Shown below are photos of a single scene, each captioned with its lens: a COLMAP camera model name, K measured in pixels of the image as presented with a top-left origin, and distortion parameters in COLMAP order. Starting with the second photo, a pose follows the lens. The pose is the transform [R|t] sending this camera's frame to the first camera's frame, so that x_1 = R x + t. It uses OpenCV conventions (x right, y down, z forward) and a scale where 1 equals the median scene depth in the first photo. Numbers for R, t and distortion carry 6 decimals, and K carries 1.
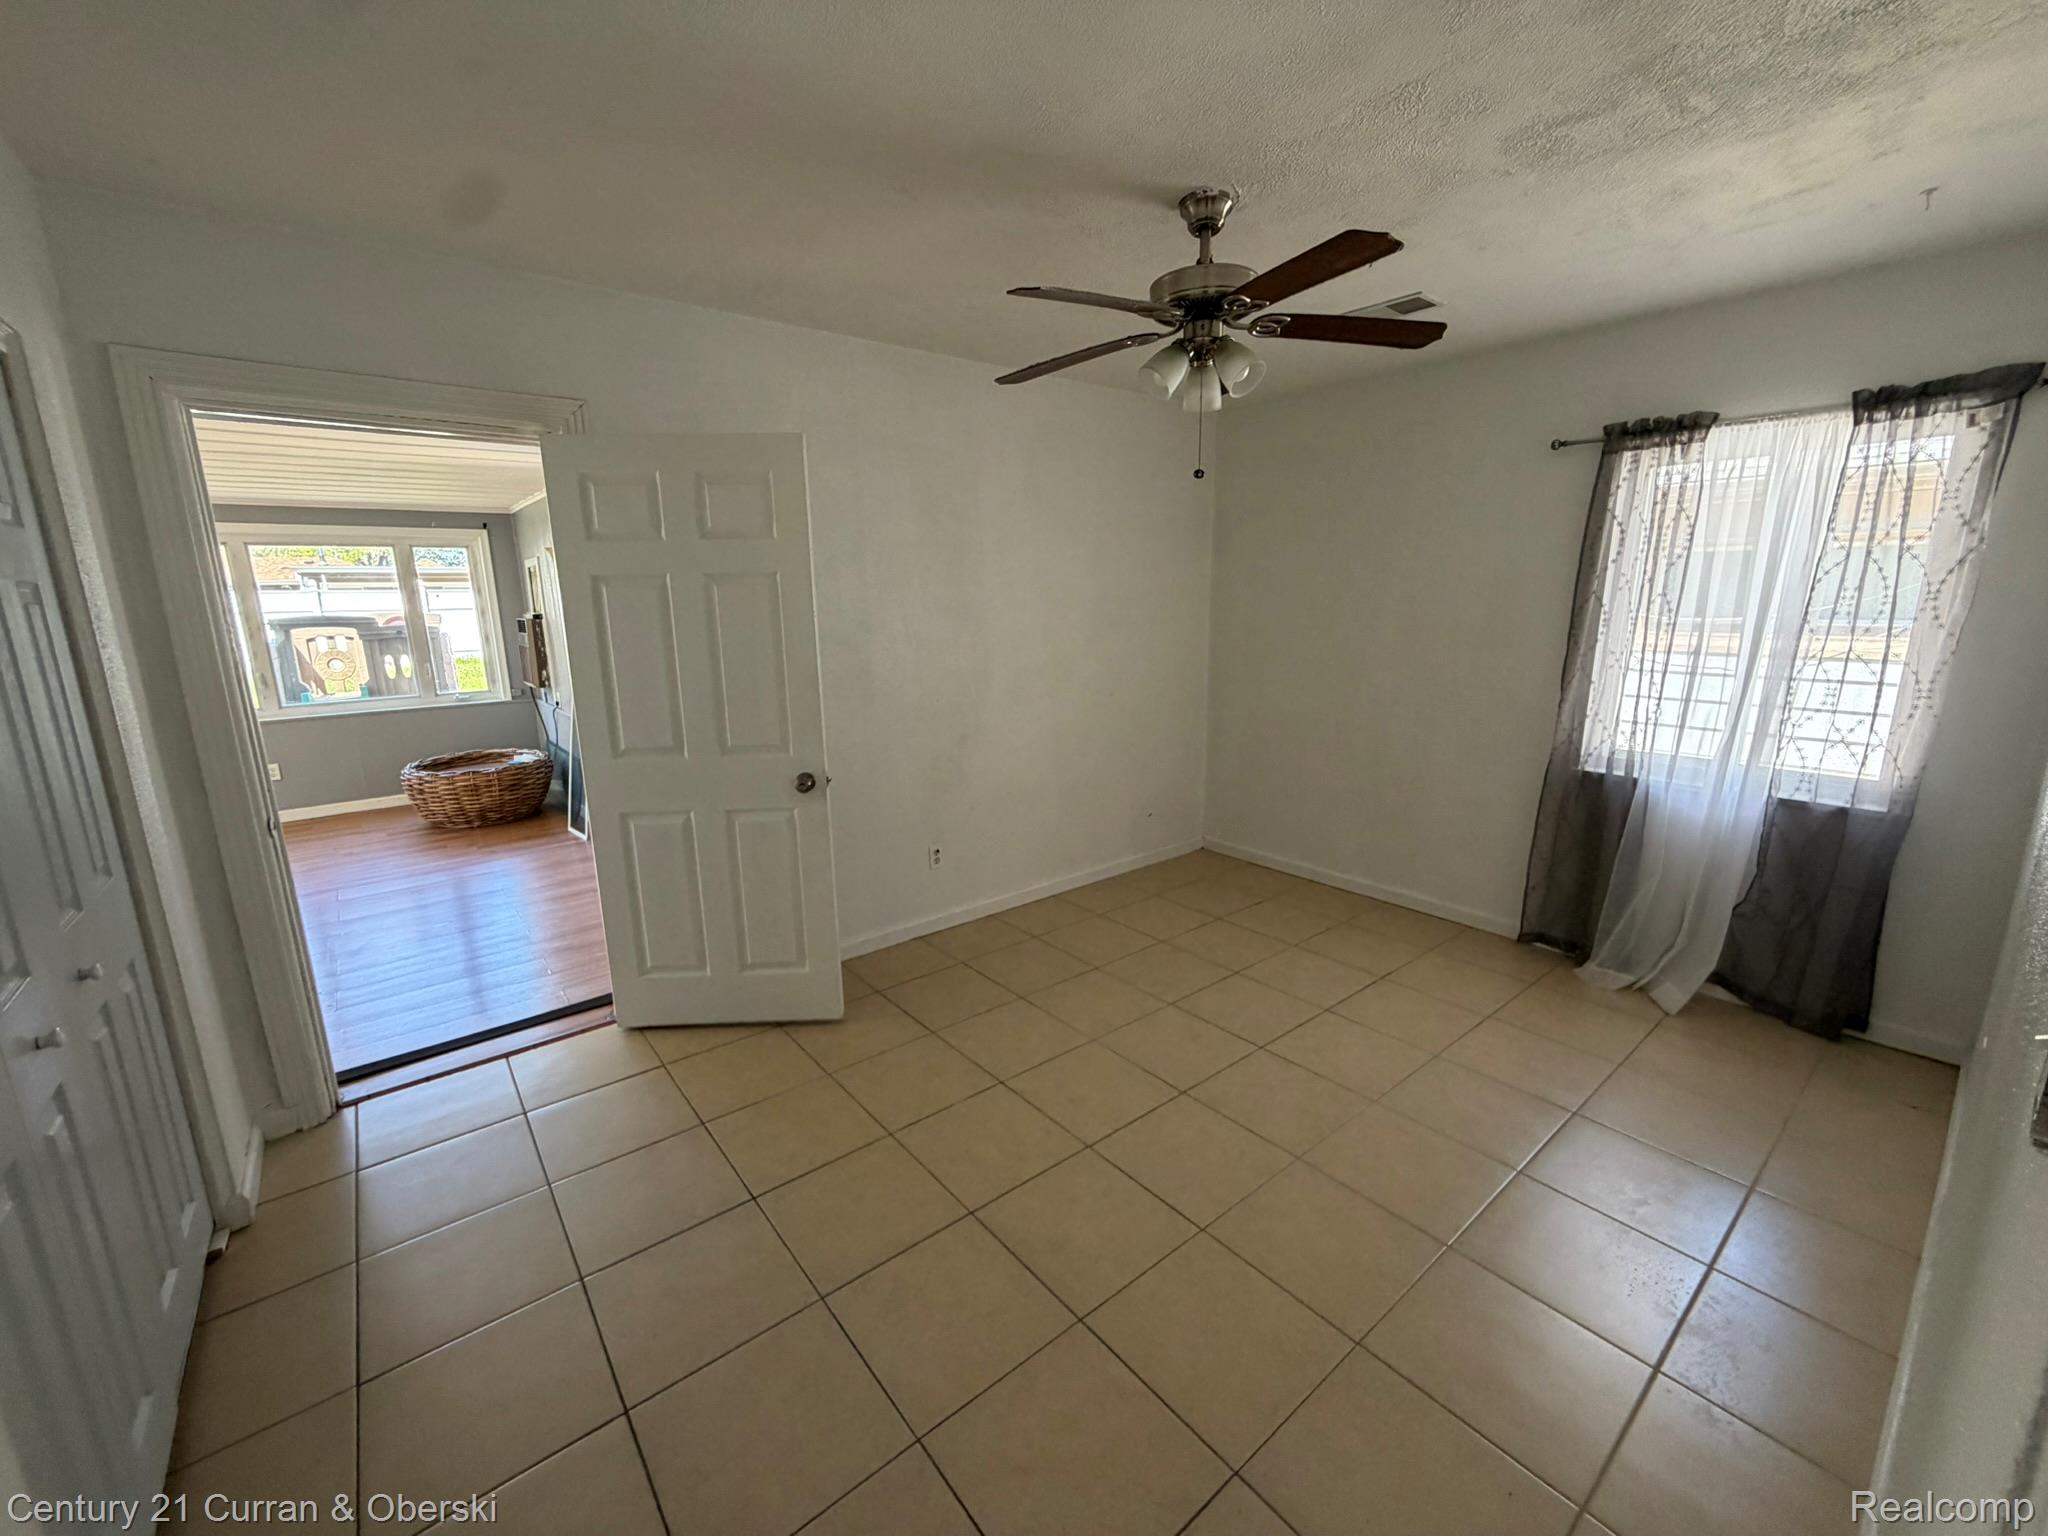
lens RADIAL K [[821.2, 0, 1024.0], [0, 821.2, 768.0], [0, 0, 1]] dist [-0.000560, -0.000226]
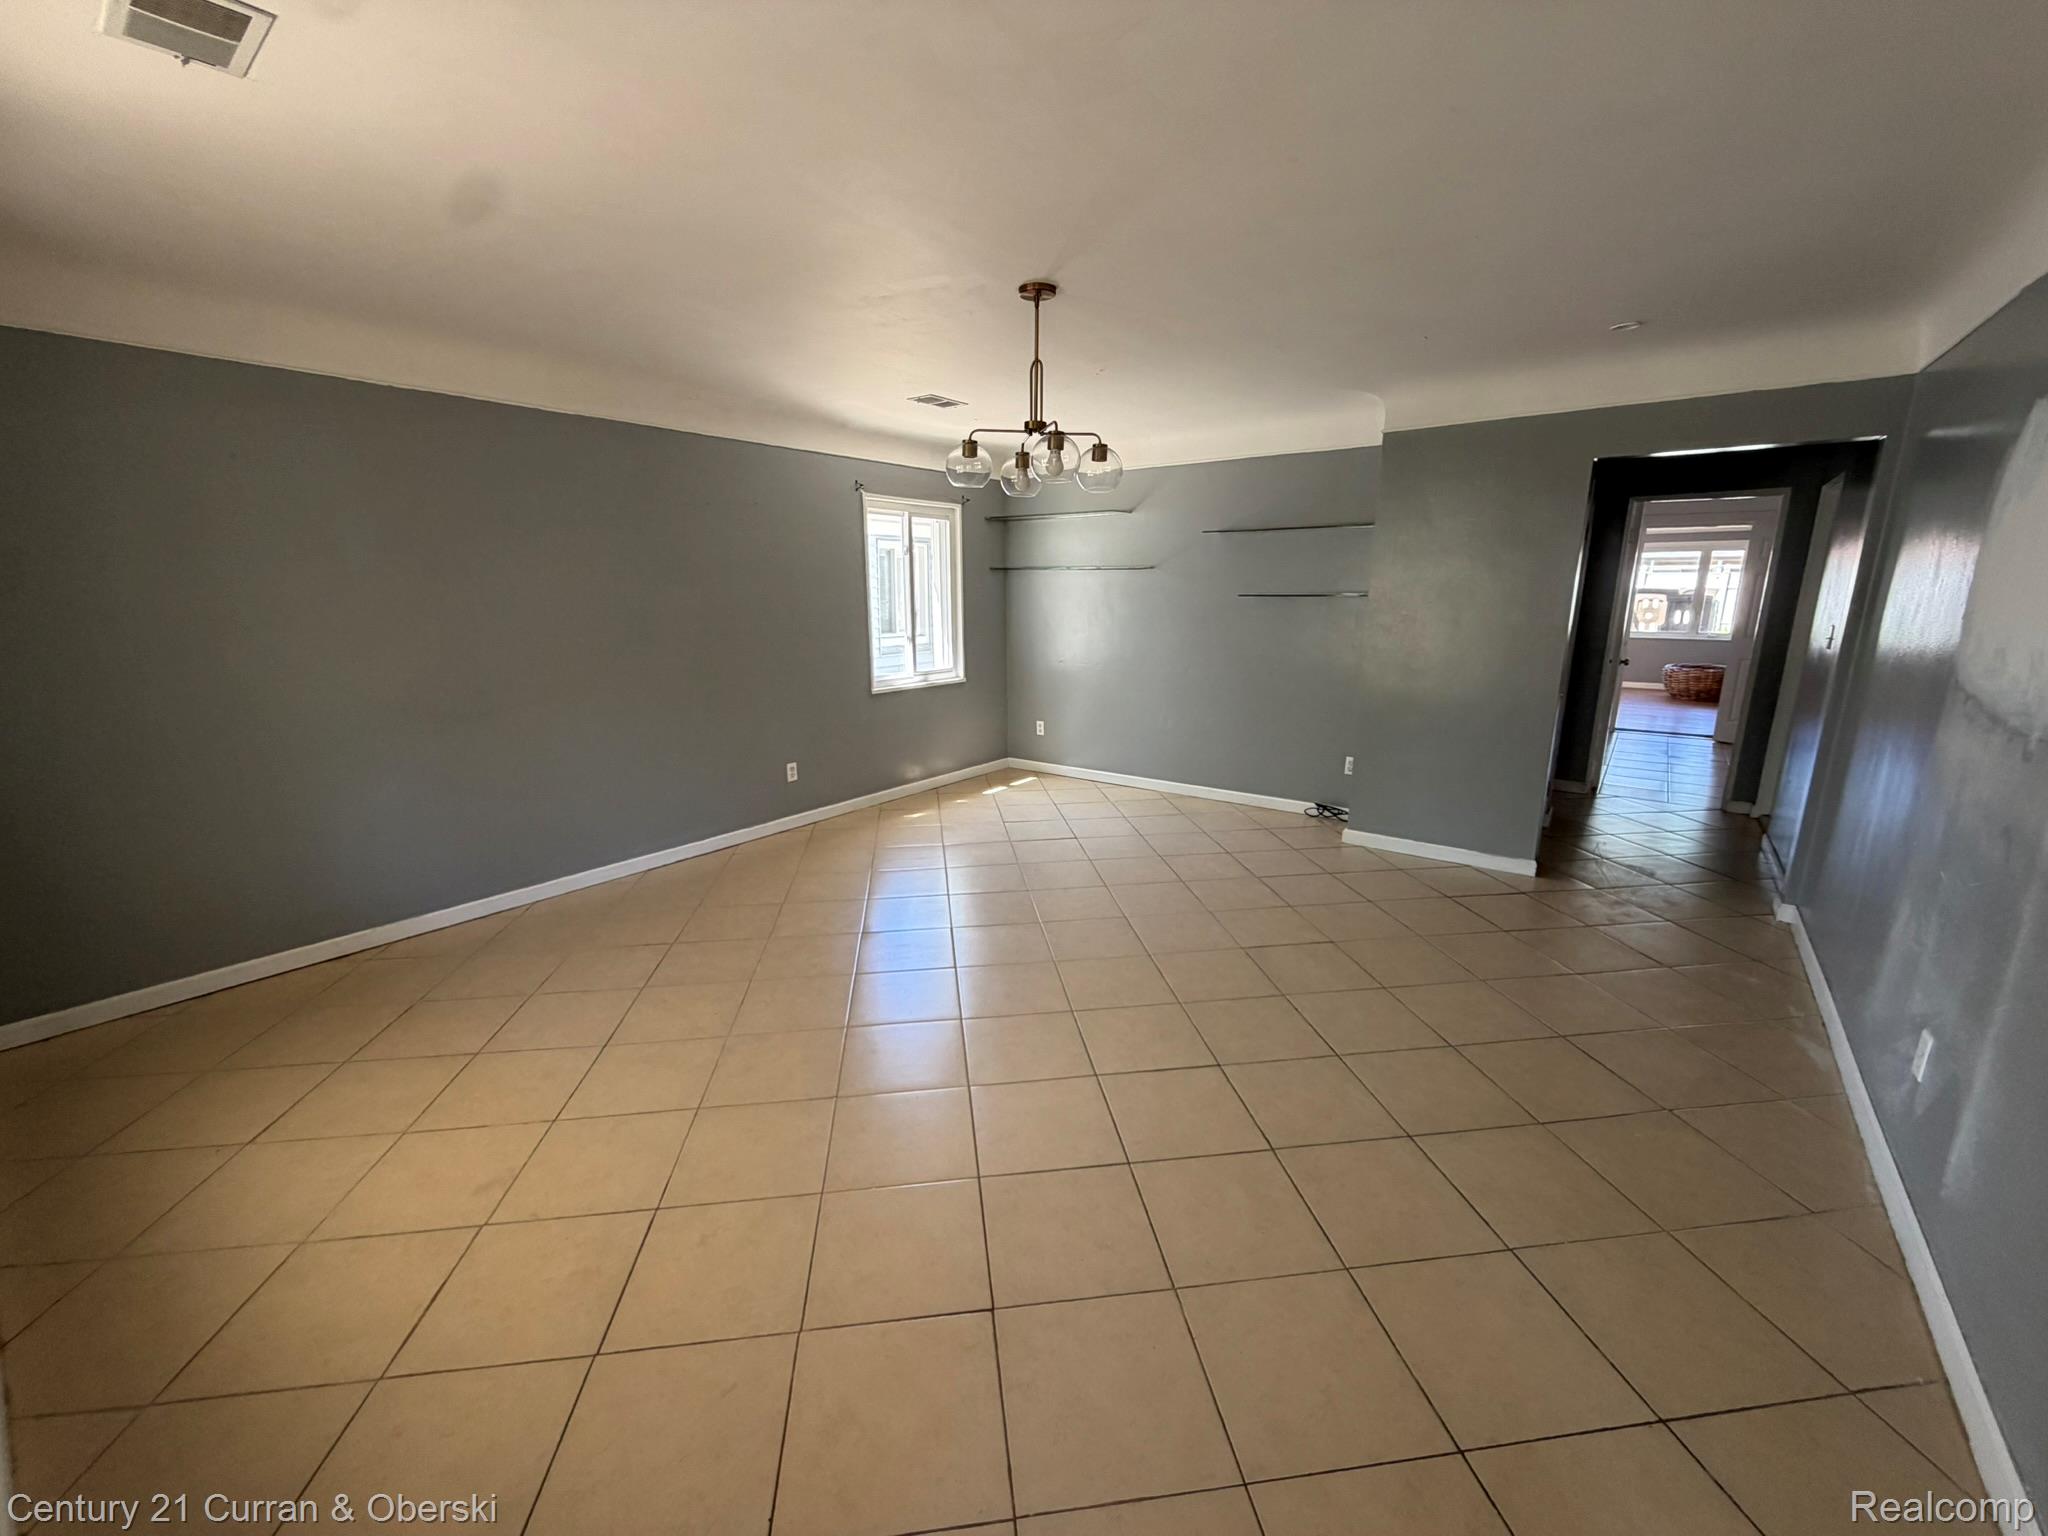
lens RADIAL K [[821.2, 0, 1024.0], [0, 821.2, 768.0], [0, 0, 1]] dist [-0.000560, -0.000226]
pose [[0.238935, 0.225718, -0.944437, 0.670032], [-0.210125, 0.961582, 0.176656, 0.181354], [0.948028, 0.156240, 0.277185, -0.817861]]
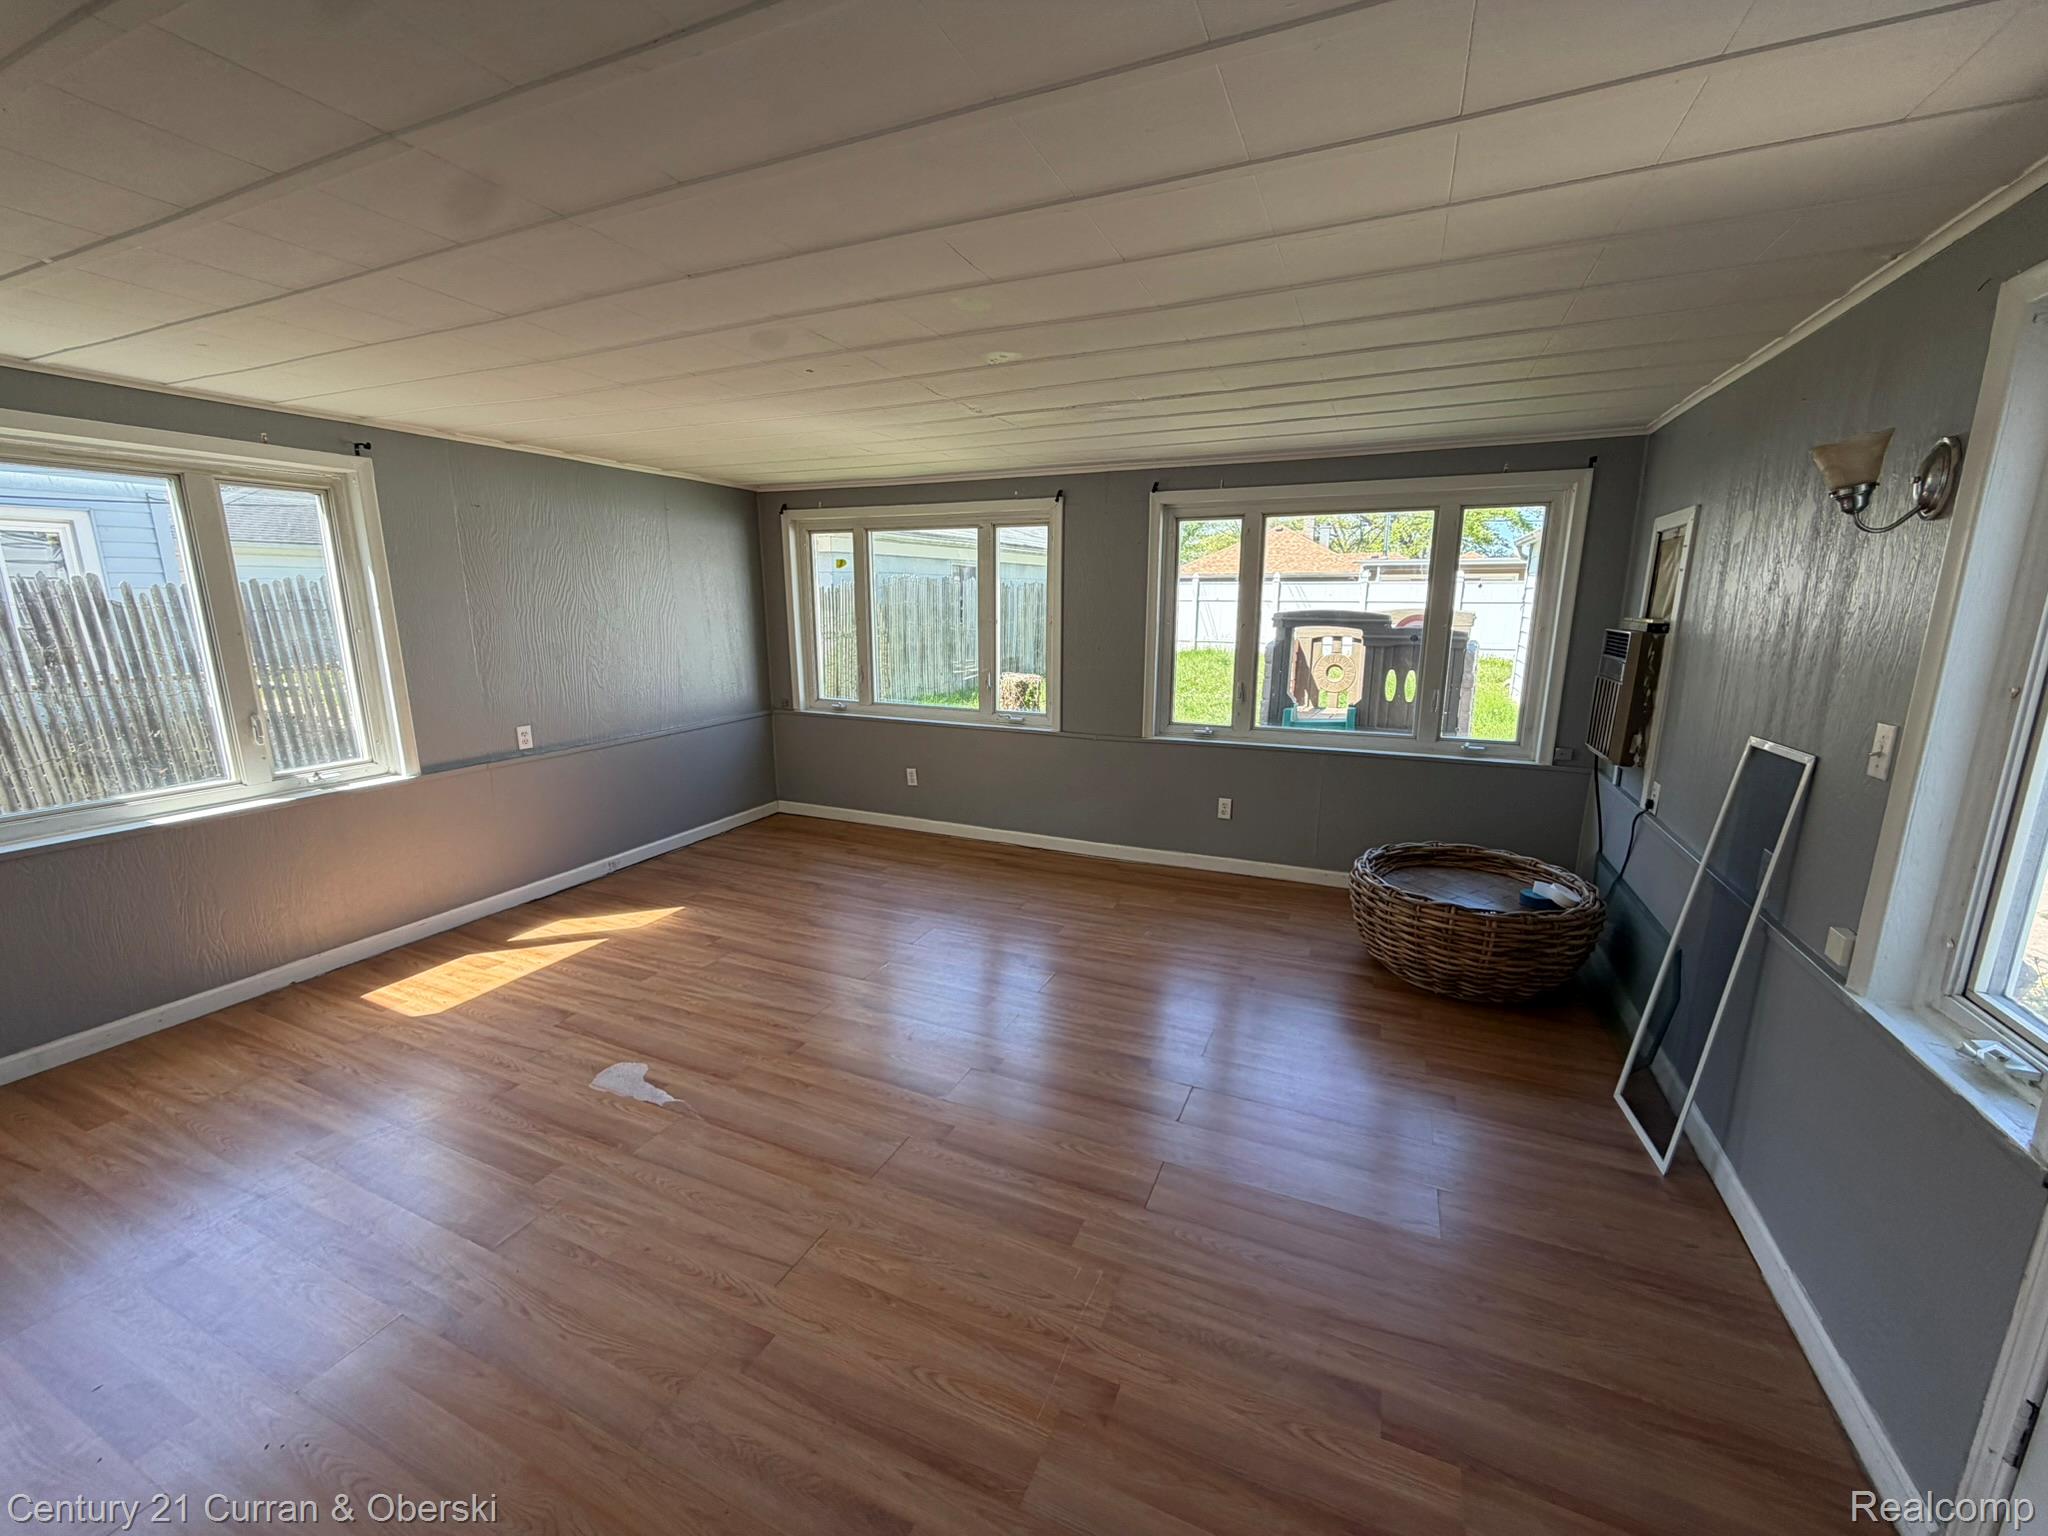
lens RADIAL K [[821.2, 0, 1024.0], [0, 821.2, 768.0], [0, 0, 1]] dist [-0.000560, -0.000226]
pose [[0.453042, 0.202693, -0.868141, -0.293353], [-0.198229, 0.972335, 0.123573, -0.080568], [0.869171, 0.116107, 0.480688, 0.402789]]
